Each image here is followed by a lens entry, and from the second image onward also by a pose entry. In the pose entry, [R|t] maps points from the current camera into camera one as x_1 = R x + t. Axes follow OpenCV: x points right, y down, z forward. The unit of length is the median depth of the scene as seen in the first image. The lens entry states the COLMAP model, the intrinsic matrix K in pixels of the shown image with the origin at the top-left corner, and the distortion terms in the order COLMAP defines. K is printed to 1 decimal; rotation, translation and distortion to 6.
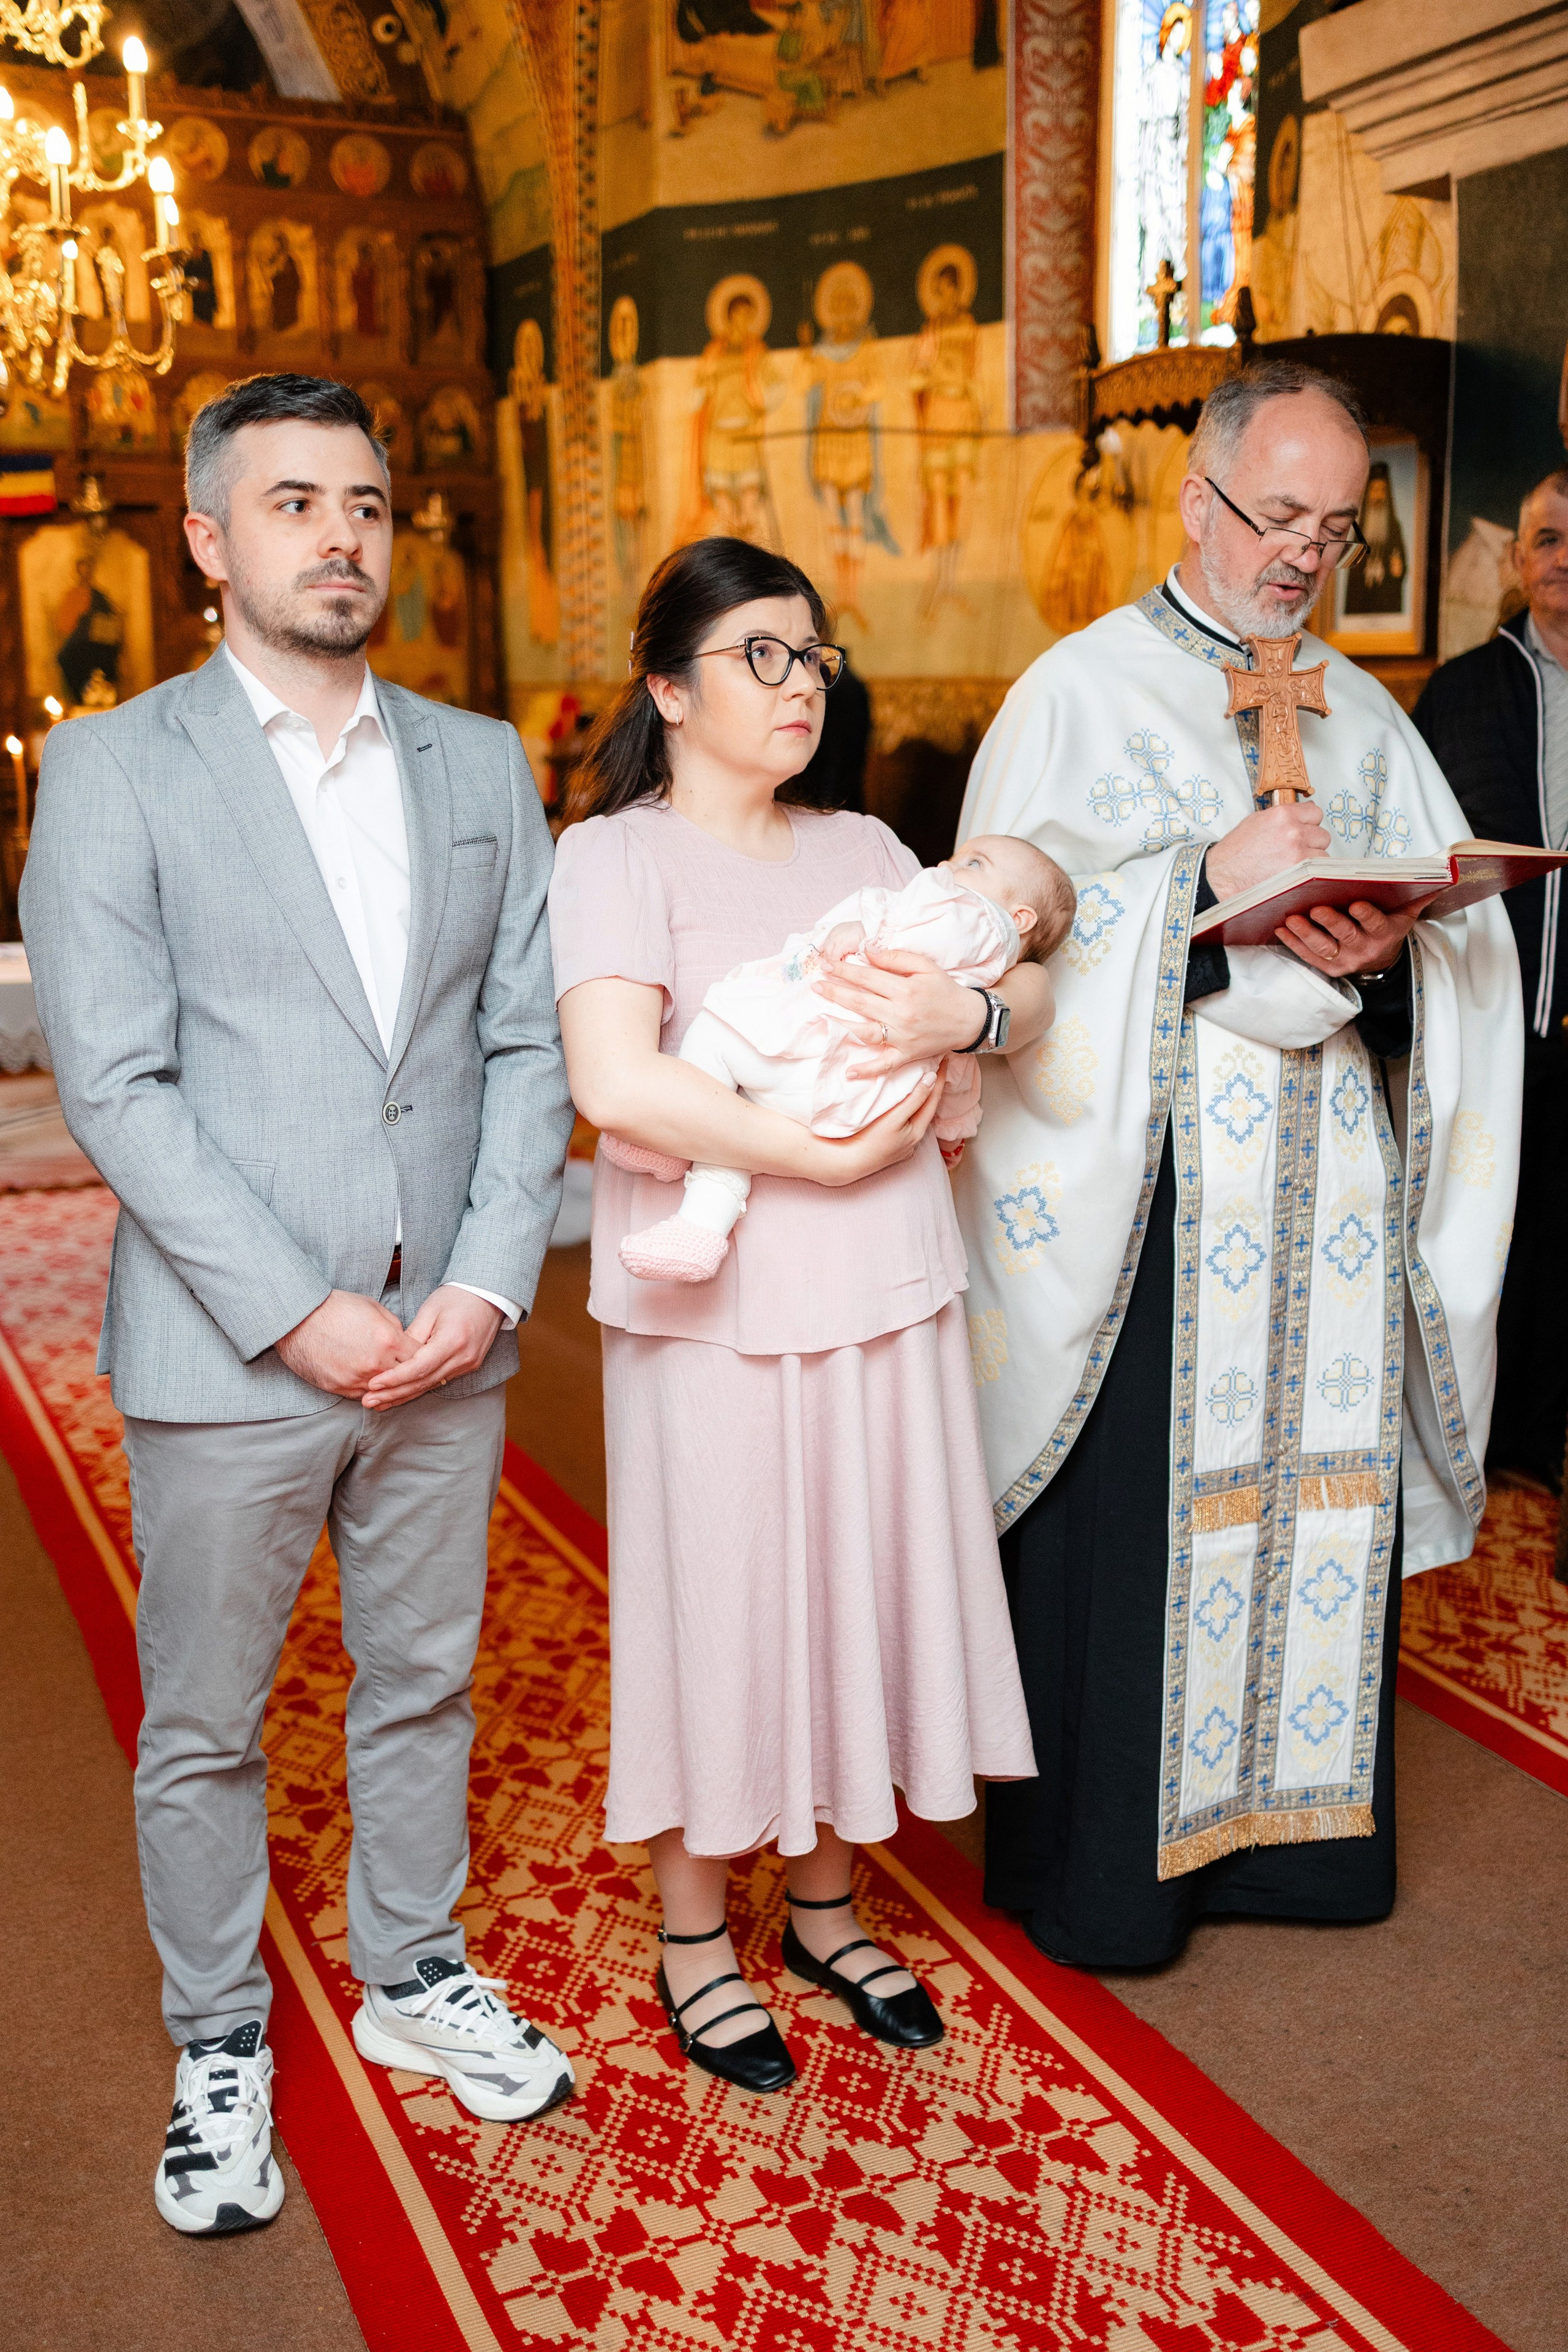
lens RADIAL K [[2233.6, 0, 784.0], [0, 2233.6, 1176.0], [0, 0, 1]] dist [-0.012023, -0.001791]
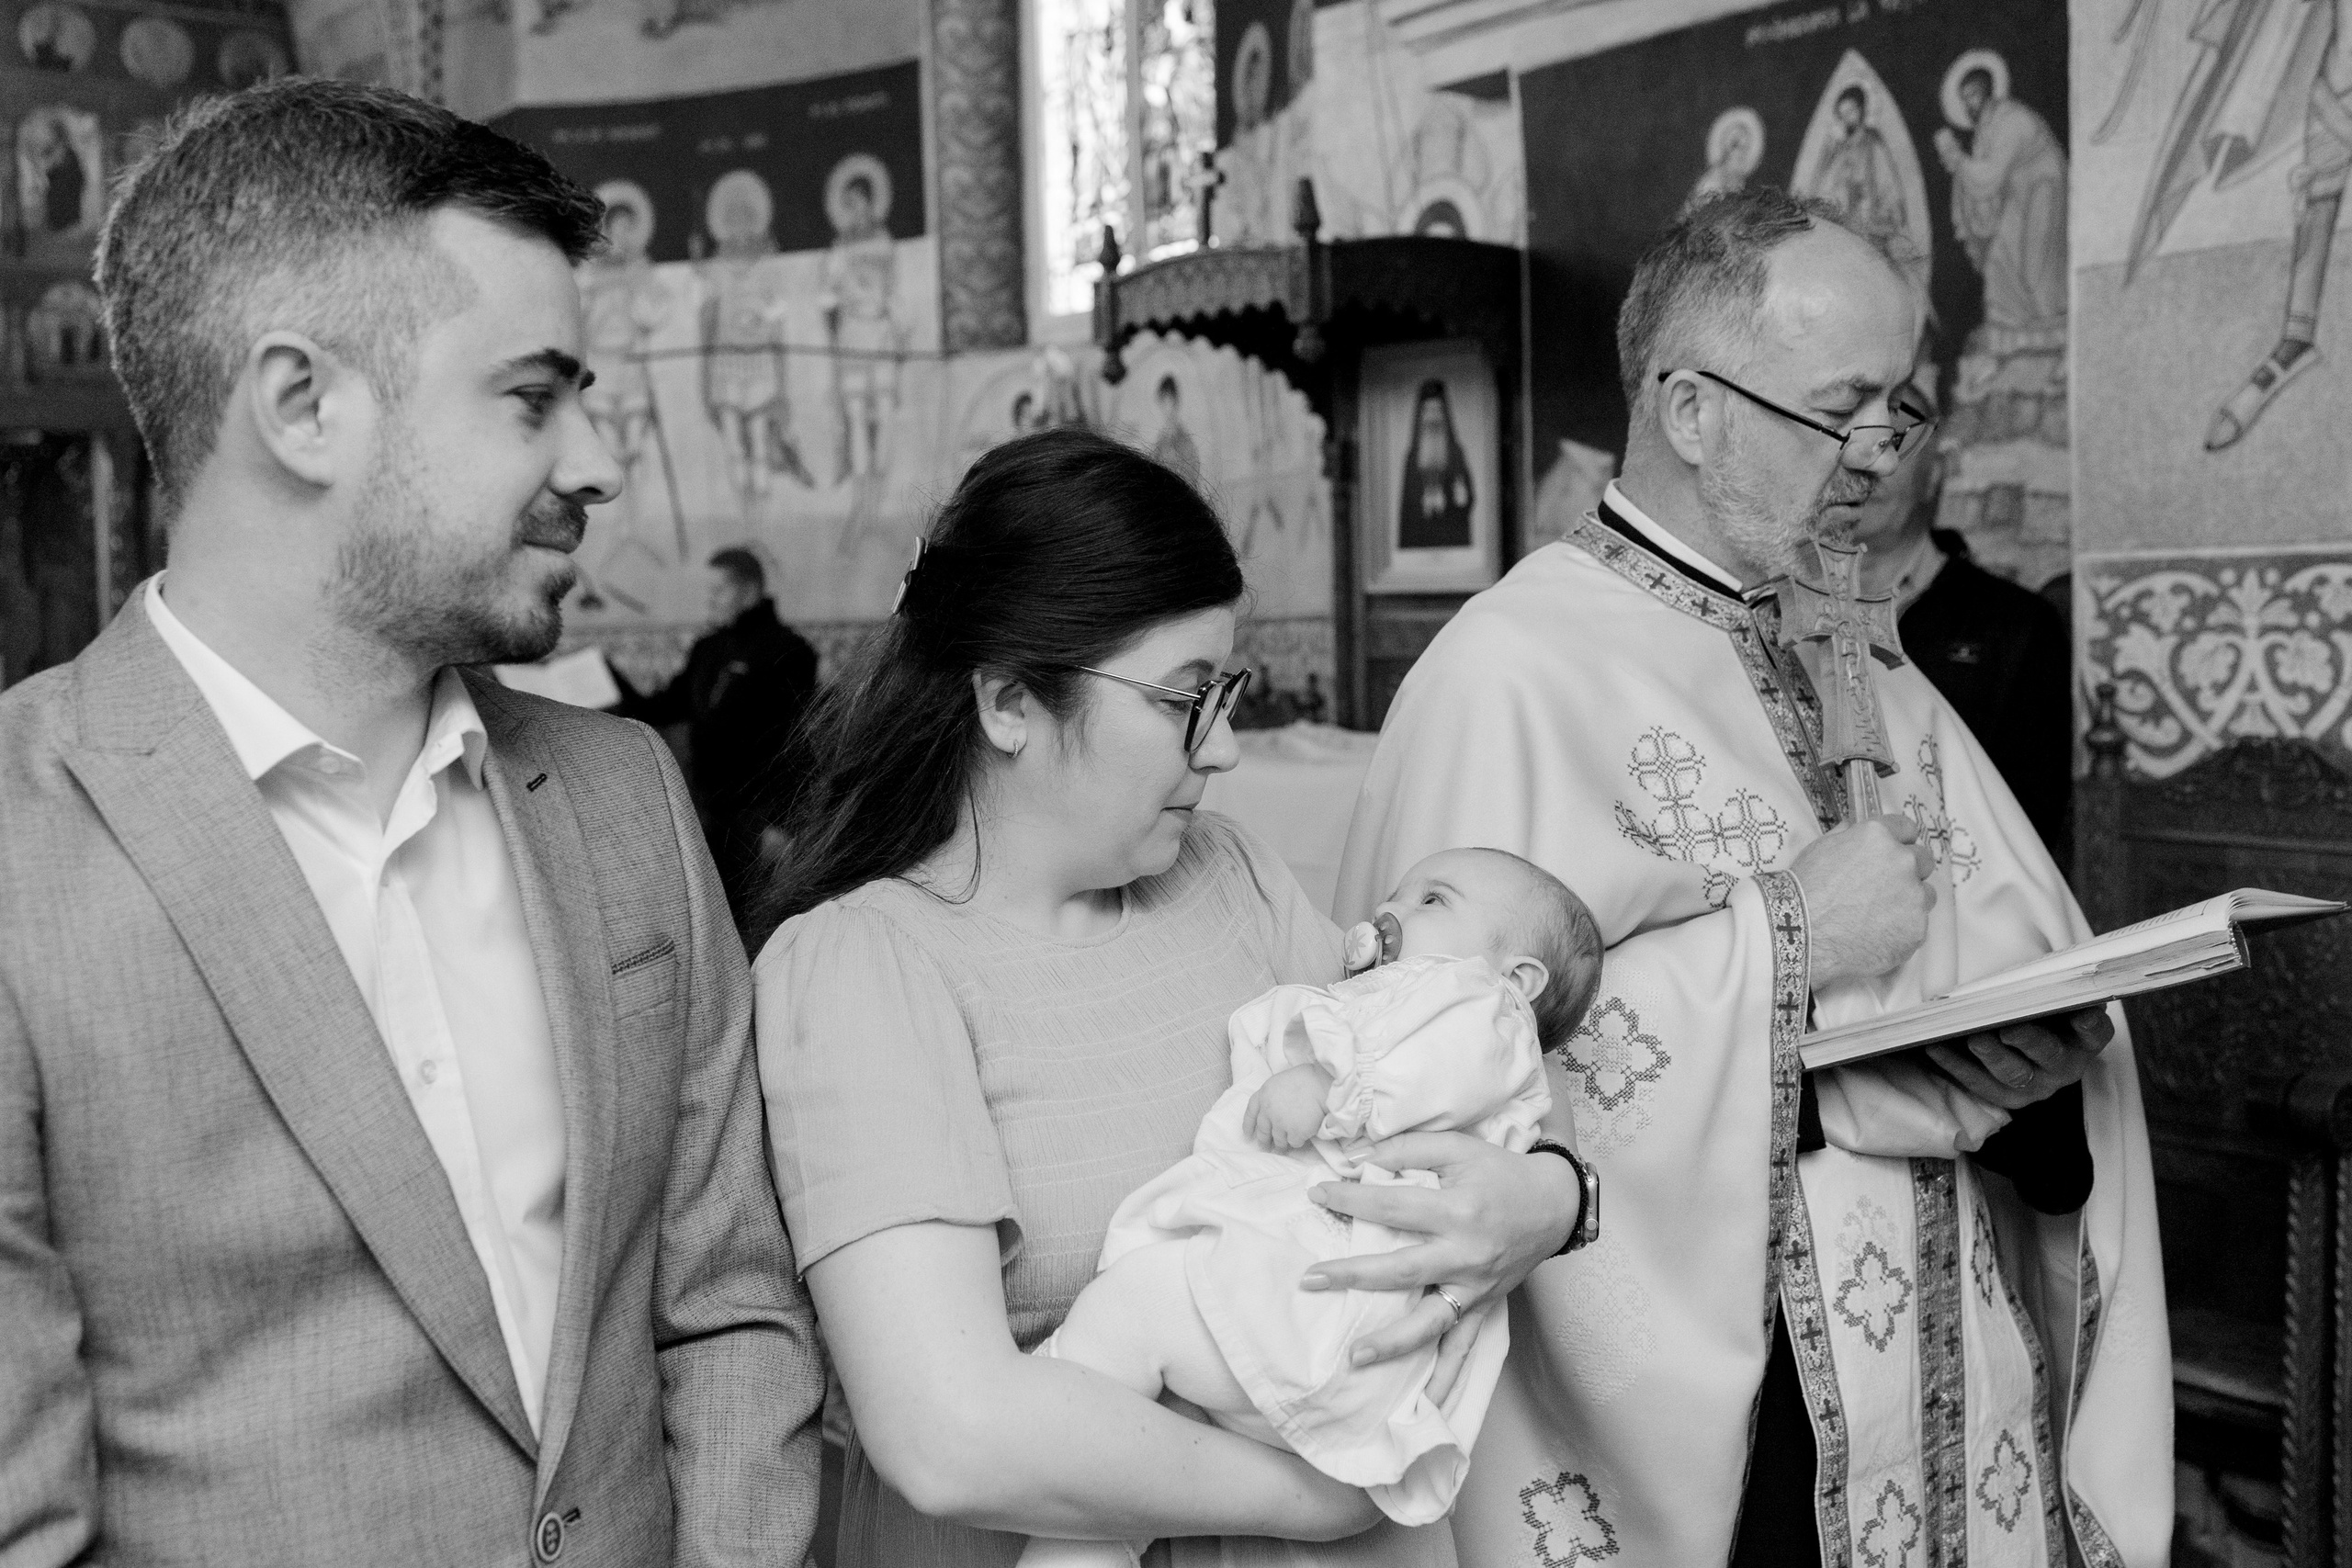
lens RADIAL K [[2233.4, 0, 1114.2], [0, 2233.4, 782.1], [0, 0, 1]] dist [-0.012023, -0.001791]
pose [[0.969805, -0.032383, 0.241720, -0.054969], [0.066368, 0.988782, -0.133808, -0.036219], [-0.234676, 0.145810, 0.961076, 0.139835]]
